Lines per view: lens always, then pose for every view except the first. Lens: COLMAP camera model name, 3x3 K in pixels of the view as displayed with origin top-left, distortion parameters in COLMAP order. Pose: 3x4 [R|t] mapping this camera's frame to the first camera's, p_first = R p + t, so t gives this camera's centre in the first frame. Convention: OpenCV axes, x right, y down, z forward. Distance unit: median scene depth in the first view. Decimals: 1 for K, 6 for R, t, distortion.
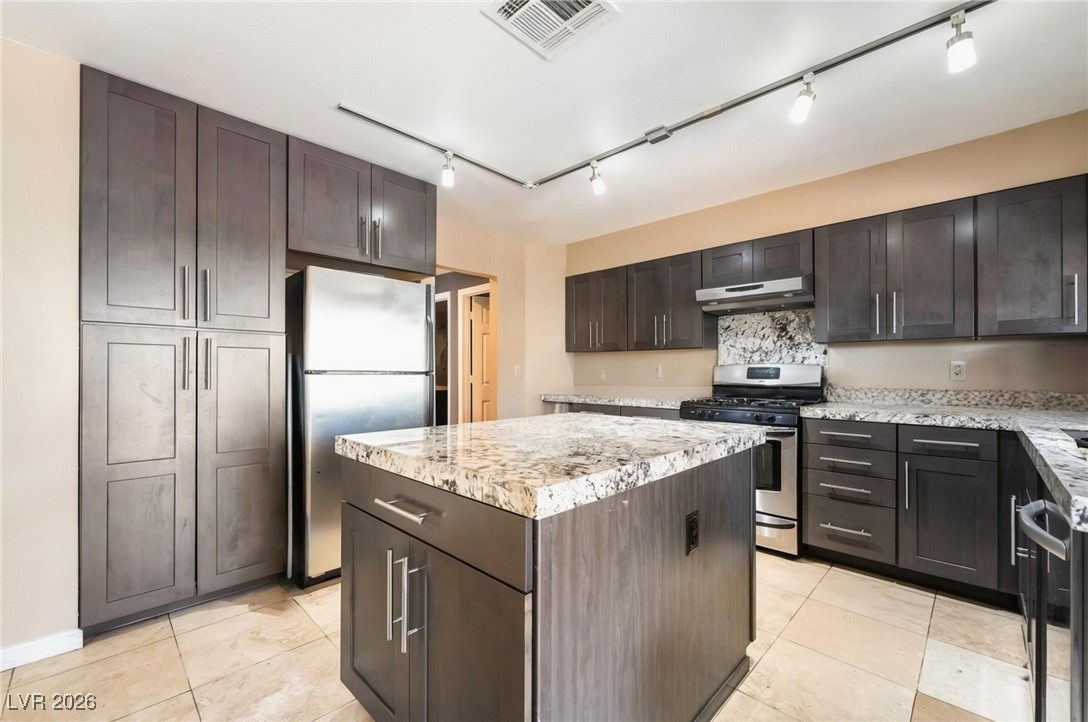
lens RADIAL K [[448.8, 0, 542.9], [0, 448.8, 368.8], [0, 0, 1]] dist [-0.000090, 0.000112]
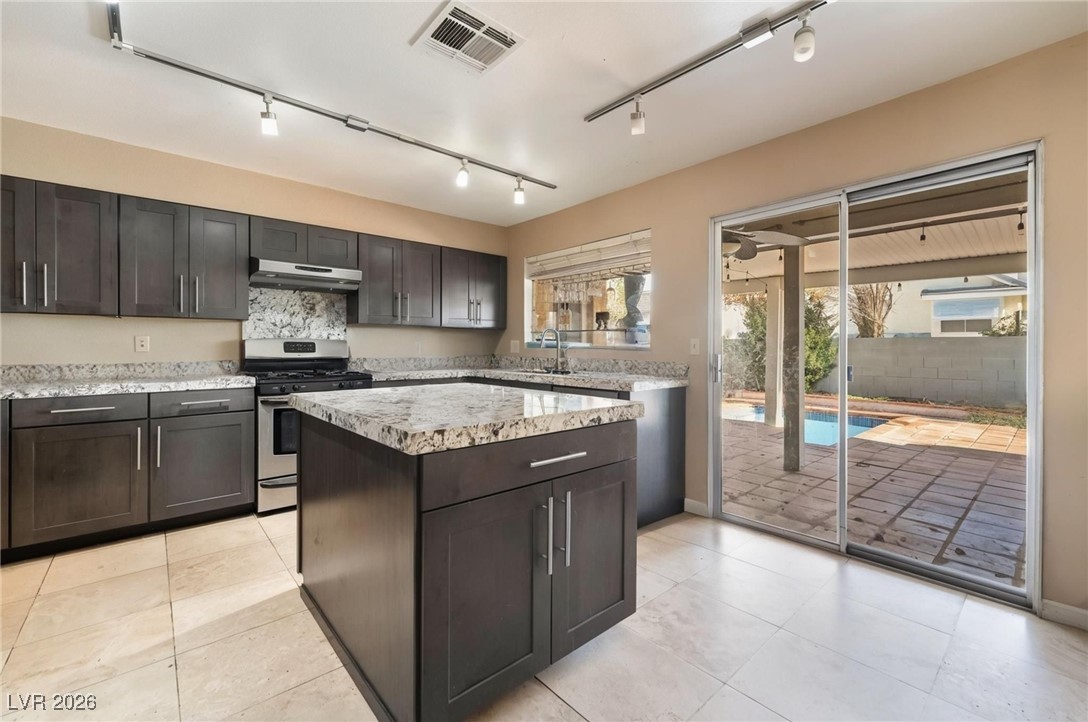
lens RADIAL K [[448.8, 0, 542.3], [0, 448.8, 351.1], [0, 0, 1]] dist [-0.000090, 0.000112]
pose [[0.081278, -0.010268, 0.996639, -0.576025], [-0.009506, 0.999893, 0.011076, 0.001478], [-0.996646, -0.010375, 0.081172, 0.349324]]
